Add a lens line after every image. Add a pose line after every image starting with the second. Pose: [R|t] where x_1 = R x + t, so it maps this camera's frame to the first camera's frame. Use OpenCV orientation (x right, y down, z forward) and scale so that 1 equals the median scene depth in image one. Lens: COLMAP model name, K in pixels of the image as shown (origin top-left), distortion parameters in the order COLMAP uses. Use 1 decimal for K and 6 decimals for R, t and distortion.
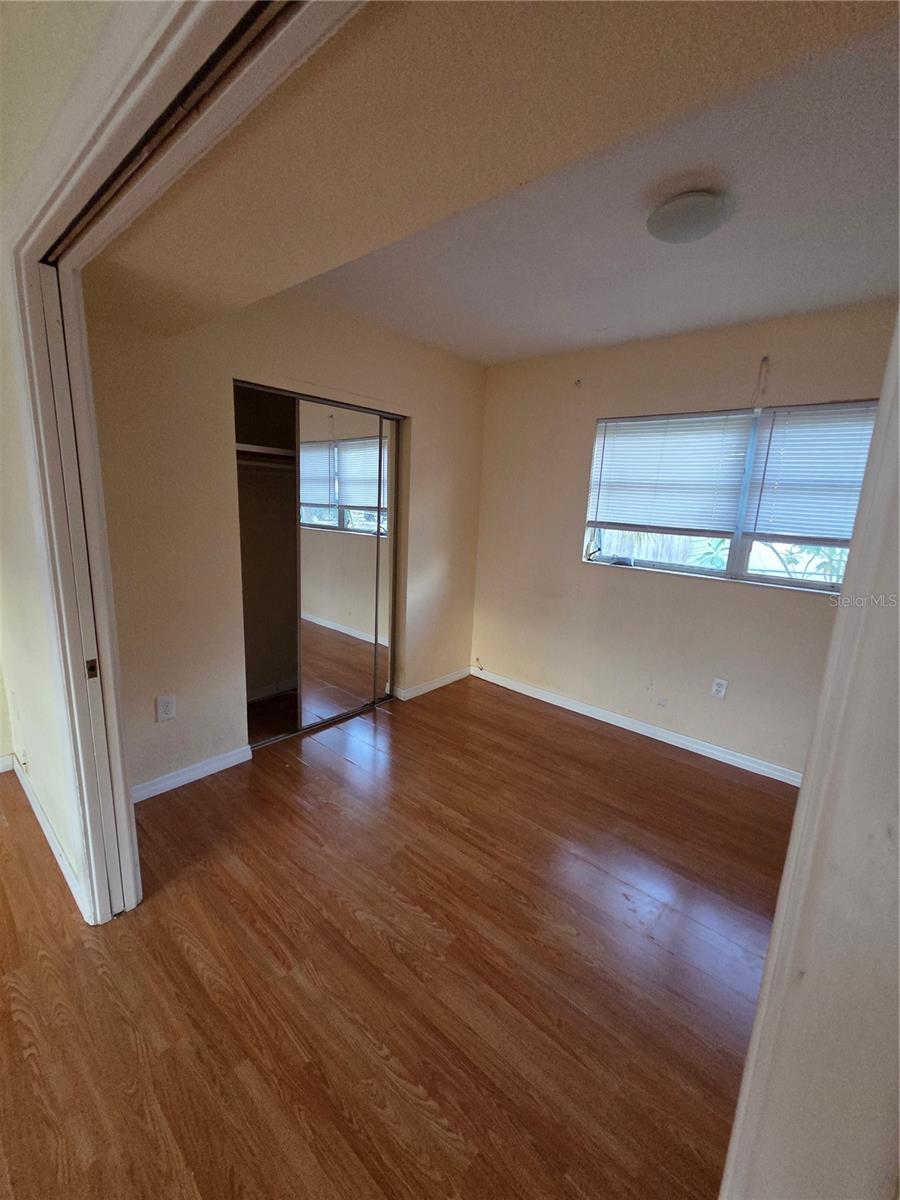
lens RADIAL K [[483.5, 0, 451.8], [0, 483.5, 596.3], [0, 0, 1]] dist [0.013410, -0.000292]
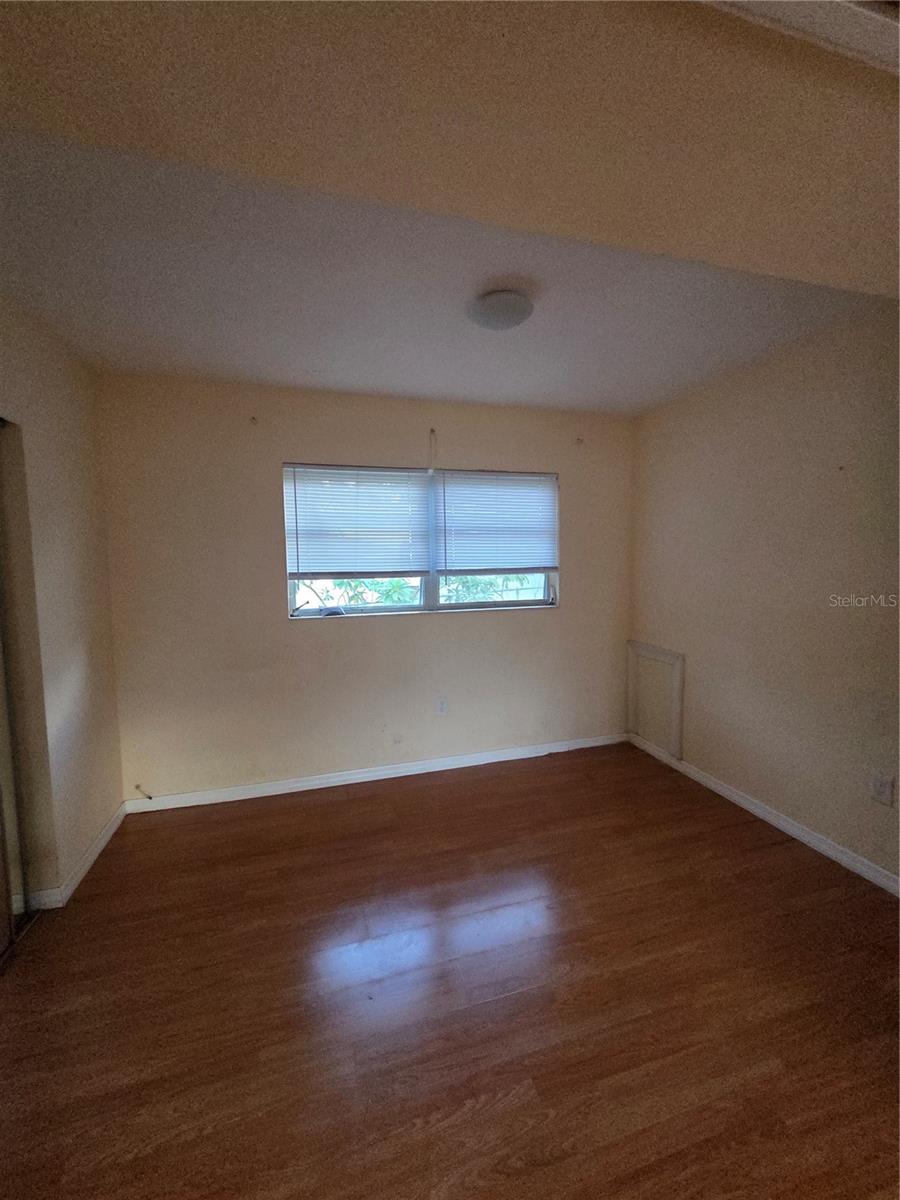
lens RADIAL K [[496.0, 0, 450.0], [0, 496.0, 600.0], [0, 0, 1]] dist [0.010739, 0.000060]
pose [[0.546281, -0.133252, 0.826935, -0.407818], [0.206936, 0.978131, 0.020912, -0.082707], [-0.811637, 0.159699, 0.561909, 0.317547]]
